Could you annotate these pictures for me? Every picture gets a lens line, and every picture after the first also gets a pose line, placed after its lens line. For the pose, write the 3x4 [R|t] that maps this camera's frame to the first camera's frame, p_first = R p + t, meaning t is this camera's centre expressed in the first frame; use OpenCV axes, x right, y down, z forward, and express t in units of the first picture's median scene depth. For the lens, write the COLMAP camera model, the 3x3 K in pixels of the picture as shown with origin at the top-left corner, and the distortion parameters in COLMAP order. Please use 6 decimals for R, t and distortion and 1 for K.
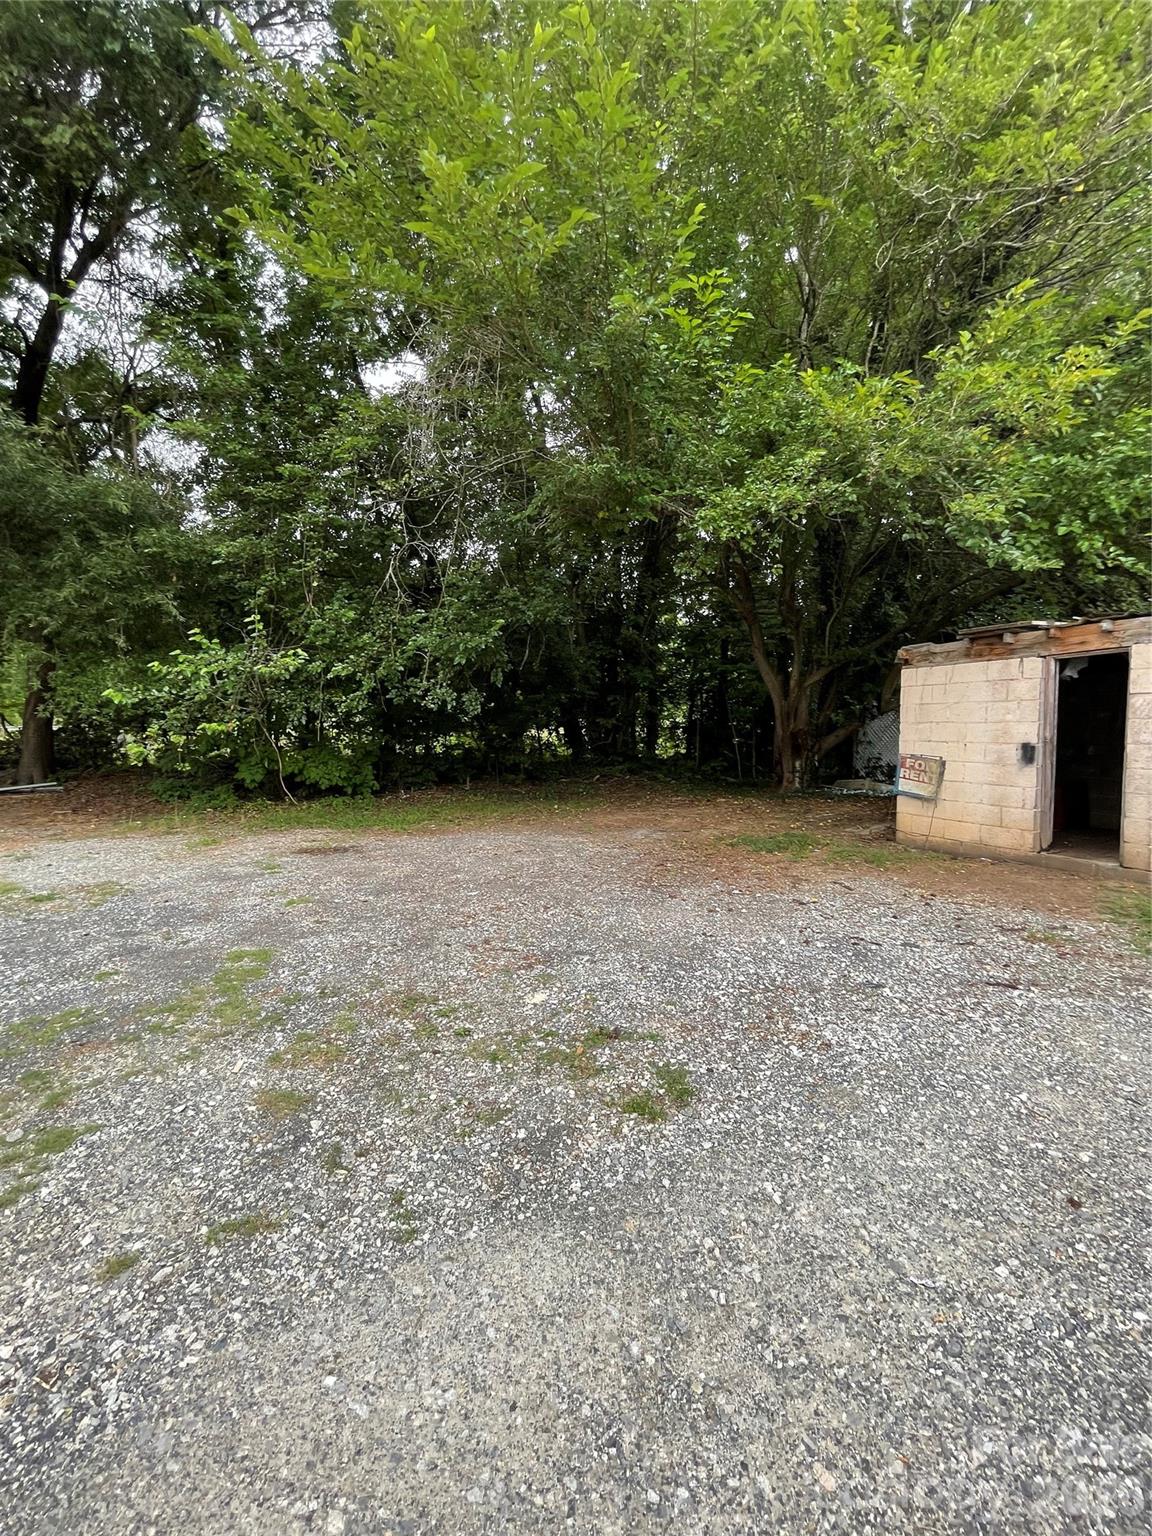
lens RADIAL K [[624.4, 0, 575.0], [0, 624.4, 767.7], [0, 0, 1]] dist [0.000403, 0.000032]
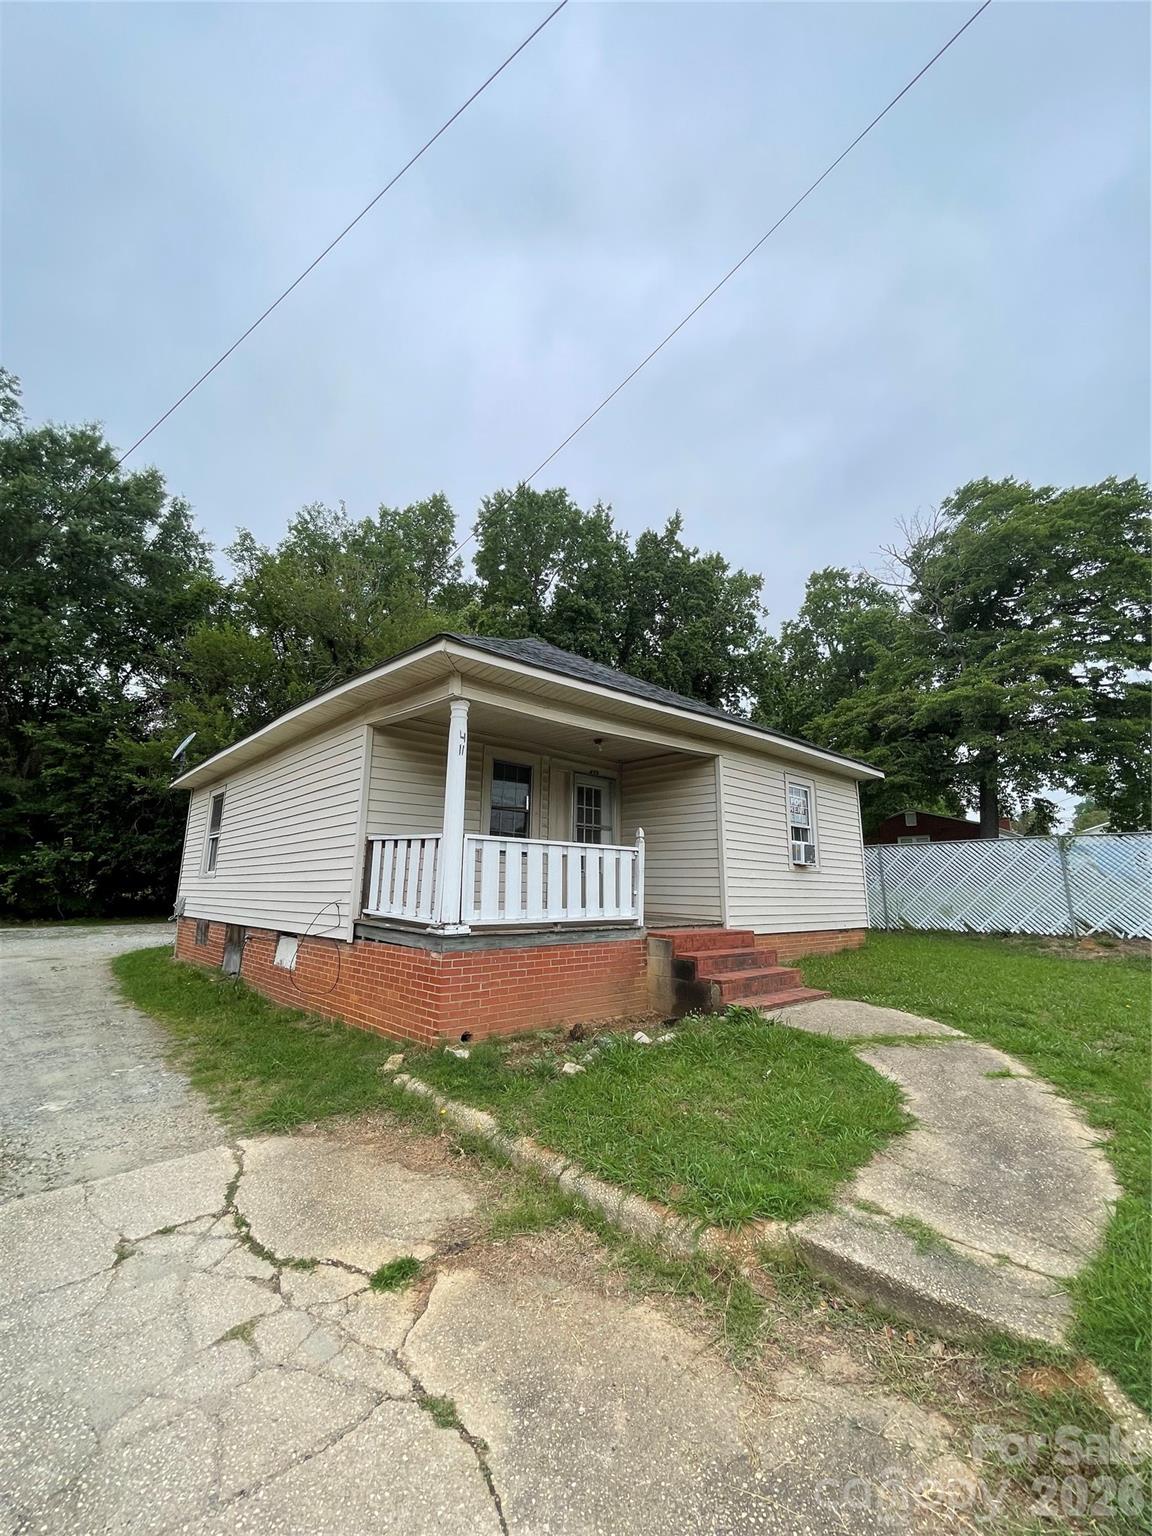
lens RADIAL K [[624.4, 0, 577.6], [0, 624.4, 767.0], [0, 0, 1]] dist [0.000403, 0.000032]
pose [[0.913989, 0.075243, 0.398701, 0.331037], [0.034403, 0.964744, -0.260933, 0.206459], [-0.404278, 0.252206, 0.879177, -2.013726]]
